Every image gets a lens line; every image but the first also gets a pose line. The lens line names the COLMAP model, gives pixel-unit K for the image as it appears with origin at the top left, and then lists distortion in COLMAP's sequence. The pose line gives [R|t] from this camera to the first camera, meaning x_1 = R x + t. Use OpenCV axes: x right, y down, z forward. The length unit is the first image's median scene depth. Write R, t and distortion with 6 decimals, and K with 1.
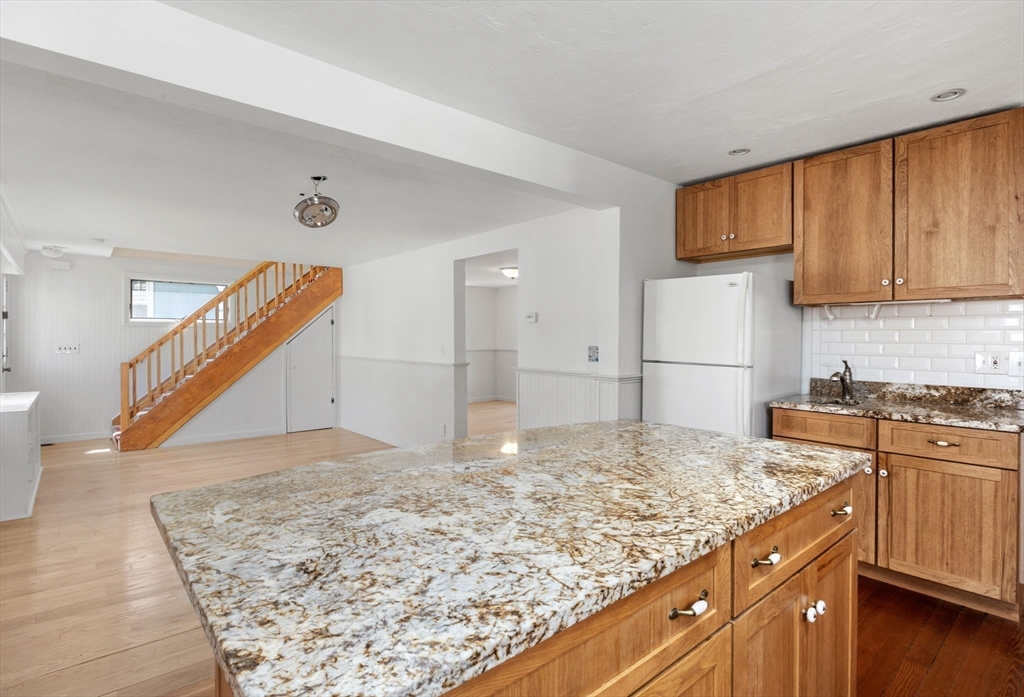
lens RADIAL K [[516.9, 0, 528.9], [0, 516.9, 337.5], [0, 0, 1]] dist [-0.006387, -0.000502]
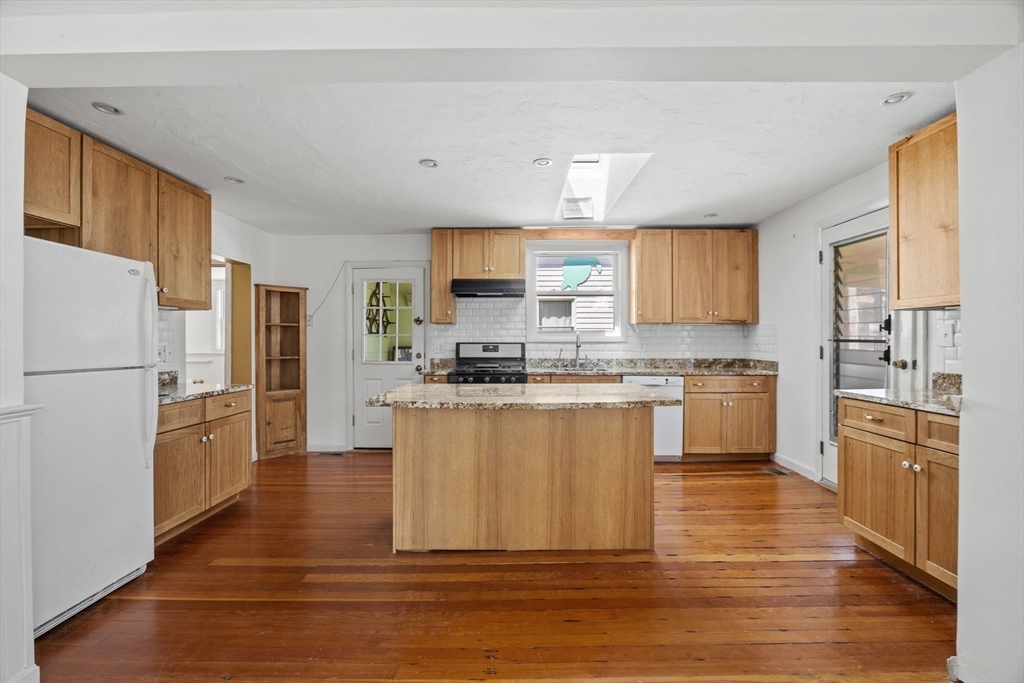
lens RADIAL K [[459.0, 0, 512.0], [0, 459.0, 341.5], [0, 0, 1]] dist [-0.000489, -0.000056]
pose [[-0.744923, -0.005710, 0.667126, -0.543694], [-0.001179, 0.999973, 0.007242, 0.004686], [-0.667149, 0.004608, -0.744910, 1.079210]]
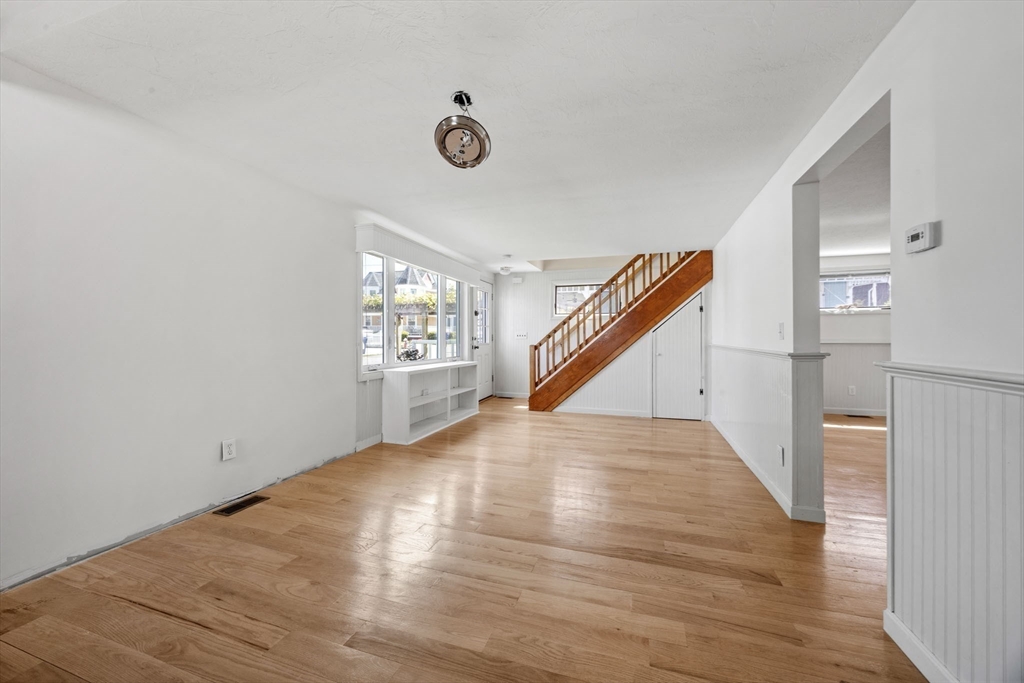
lens RADIAL K [[388.4, 0, 512.0], [0, 388.4, 341.5], [0, 0, 1]] dist [-0.004003, -0.000192]
pose [[0.501308, 0.008615, -0.865226, 0.142496], [-0.000551, 0.999953, 0.009637, 0.052129], [0.865269, -0.004355, 0.501289, 0.771538]]
